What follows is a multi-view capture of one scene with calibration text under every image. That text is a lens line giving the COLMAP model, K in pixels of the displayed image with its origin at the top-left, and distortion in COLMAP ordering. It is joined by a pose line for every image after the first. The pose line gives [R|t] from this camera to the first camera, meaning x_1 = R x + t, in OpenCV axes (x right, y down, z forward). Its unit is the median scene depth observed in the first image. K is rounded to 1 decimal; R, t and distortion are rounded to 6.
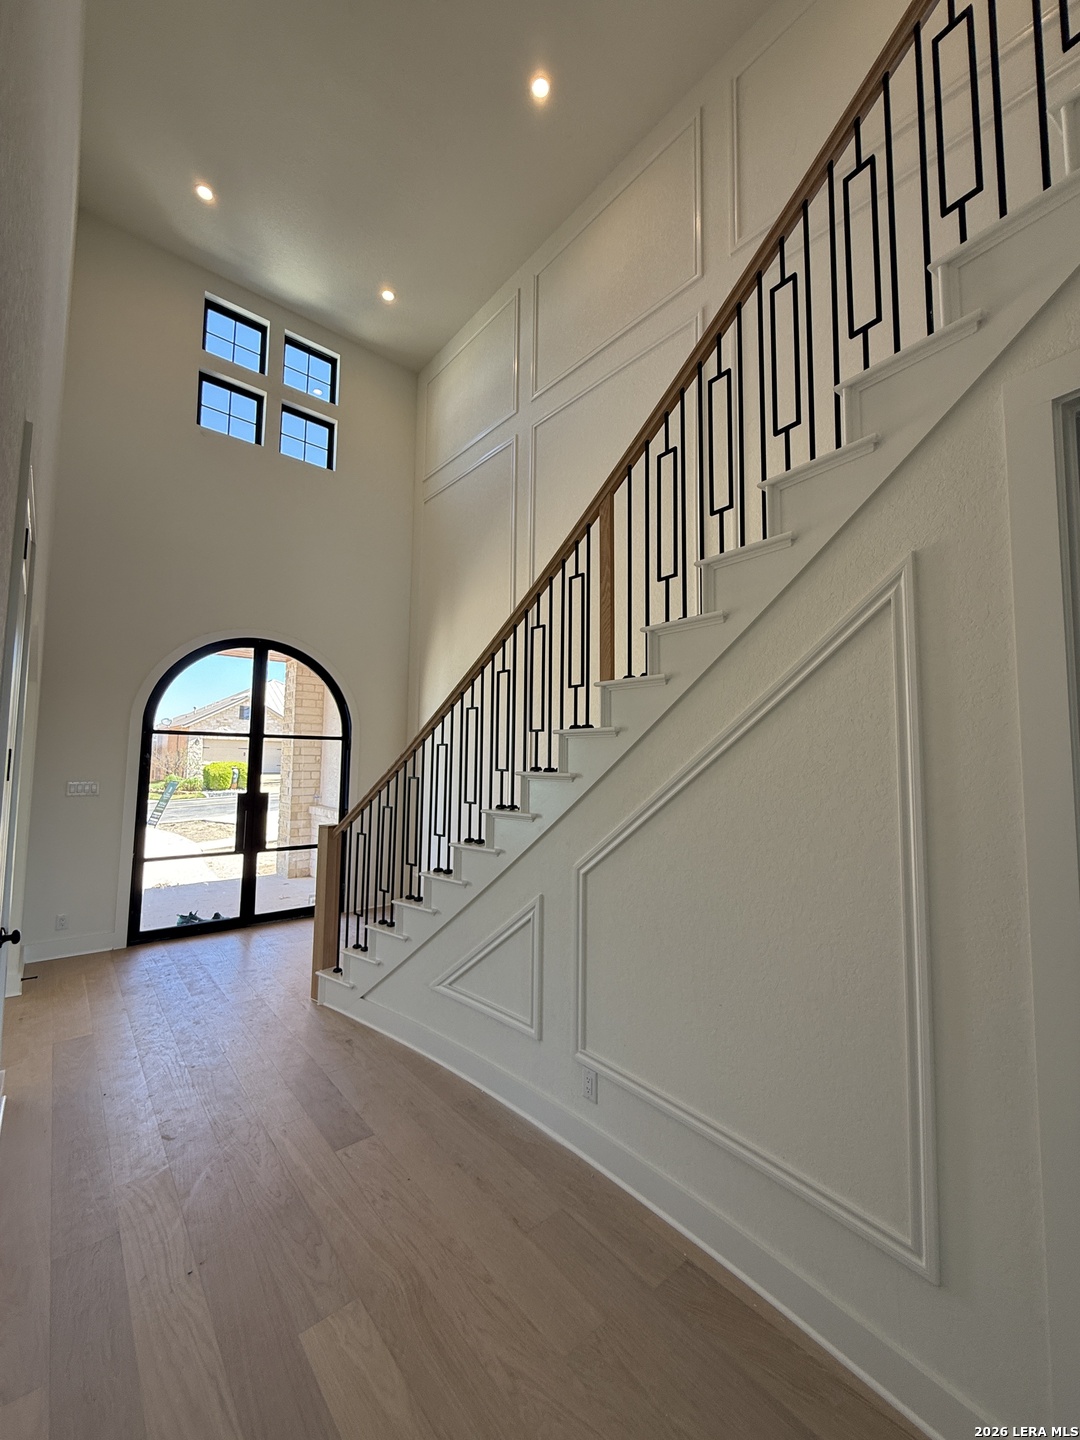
lens RADIAL K [[573.7, 0, 540.0], [0, 573.7, 720.0], [0, 0, 1]] dist [-0.000235, 0.000141]
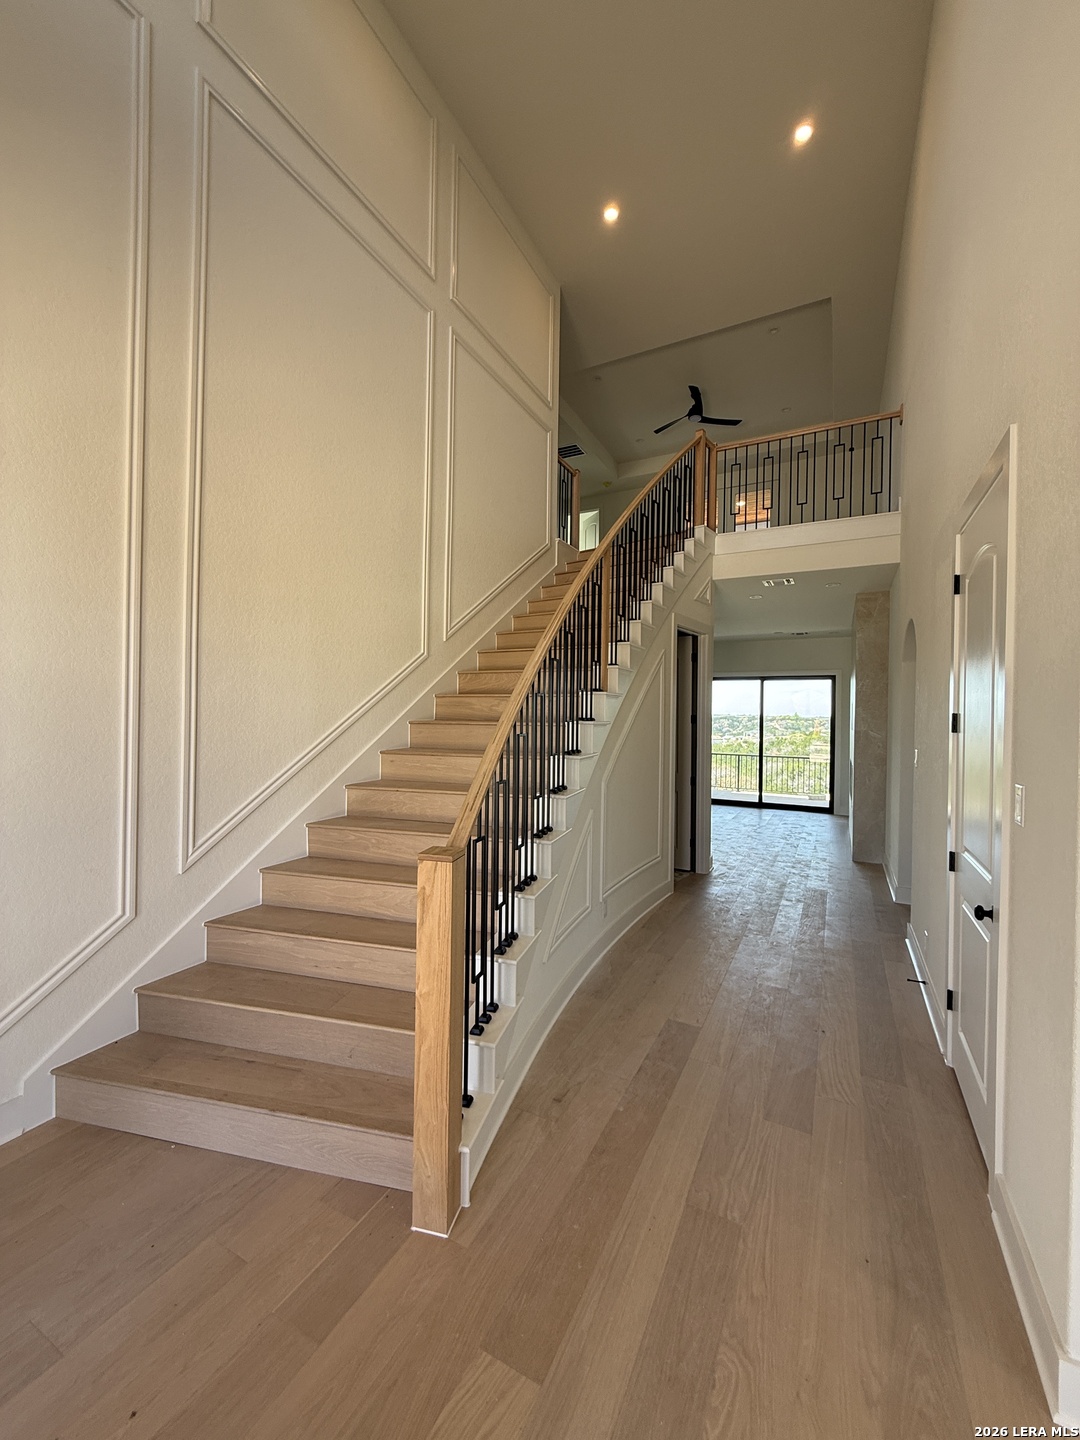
lens RADIAL K [[573.7, 0, 540.0], [0, 573.7, 720.0], [0, 0, 1]] dist [-0.000235, 0.000141]
pose [[-0.386198, -0.016129, 0.922275, -1.172017], [-0.084529, 0.996259, -0.017973, 0.120077], [-0.918535, -0.084901, -0.386116, 1.601250]]
